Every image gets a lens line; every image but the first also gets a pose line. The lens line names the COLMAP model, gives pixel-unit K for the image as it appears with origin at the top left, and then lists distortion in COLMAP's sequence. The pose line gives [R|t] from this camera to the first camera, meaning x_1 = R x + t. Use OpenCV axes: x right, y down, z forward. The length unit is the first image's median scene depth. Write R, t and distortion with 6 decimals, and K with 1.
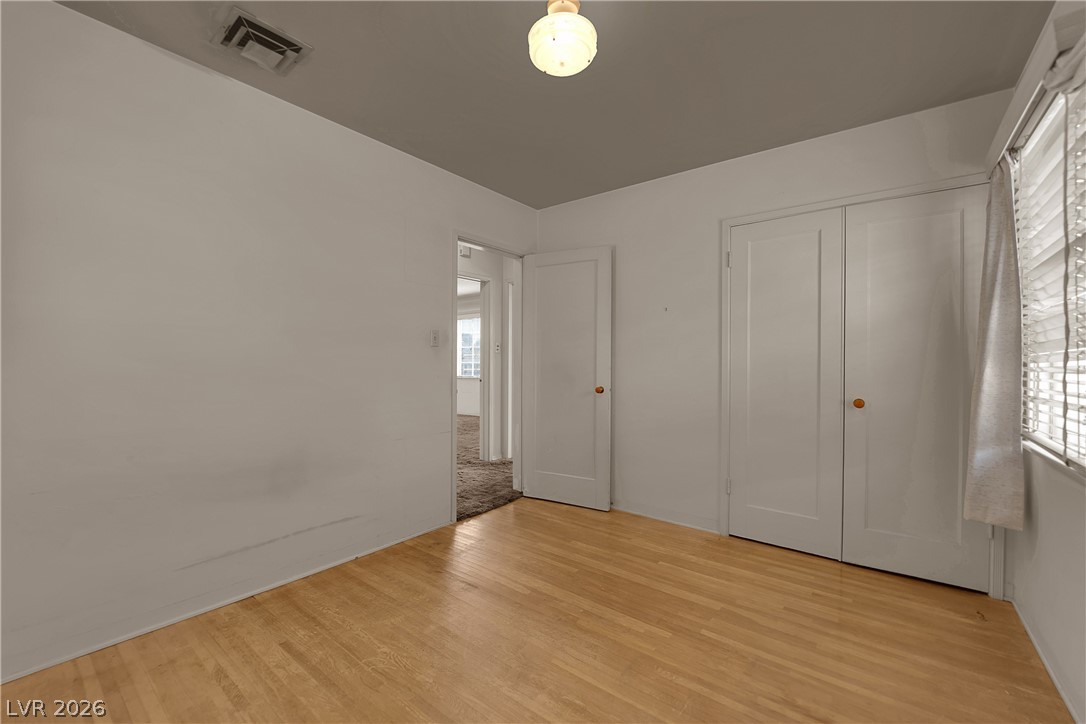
lens RADIAL K [[442.8, 0, 543.2], [0, 442.8, 363.0], [0, 0, 1]] dist [-0.016766, -0.000502]
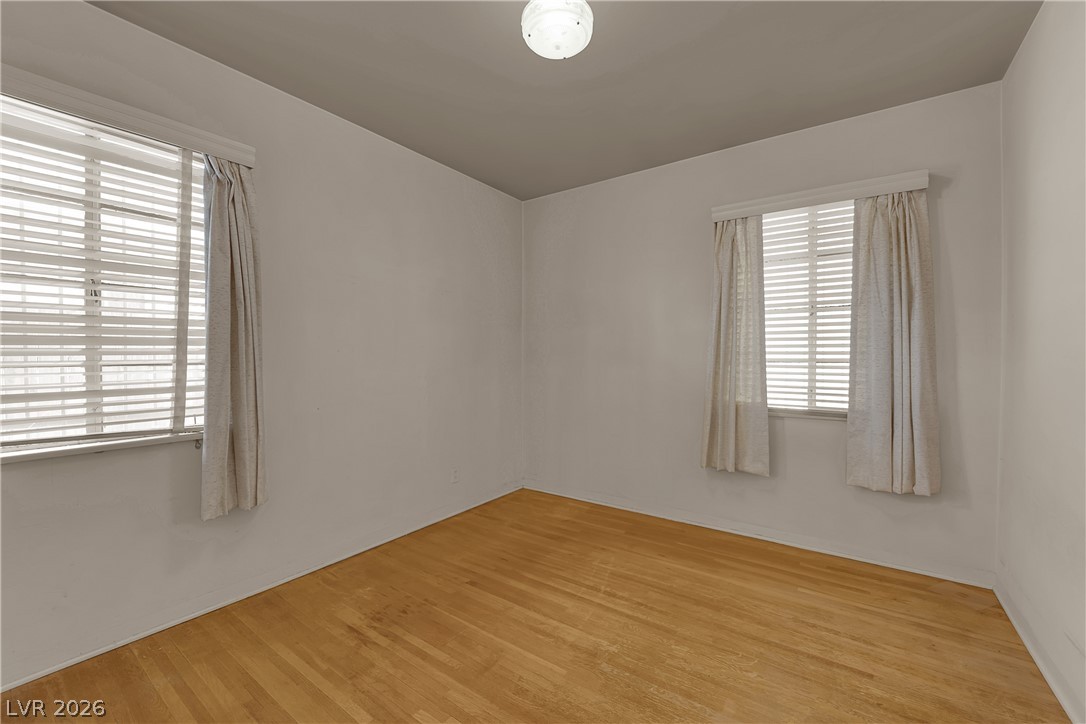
lens RADIAL K [[442.8, 0, 542.1], [0, 442.8, 356.1], [0, 0, 1]] dist [-0.016766, -0.000502]
pose [[-0.999006, -0.004267, -0.044379, 0.123138], [-0.004168, 0.999989, -0.002313, -0.002339], [0.044388, -0.002126, -0.999012, 2.038477]]
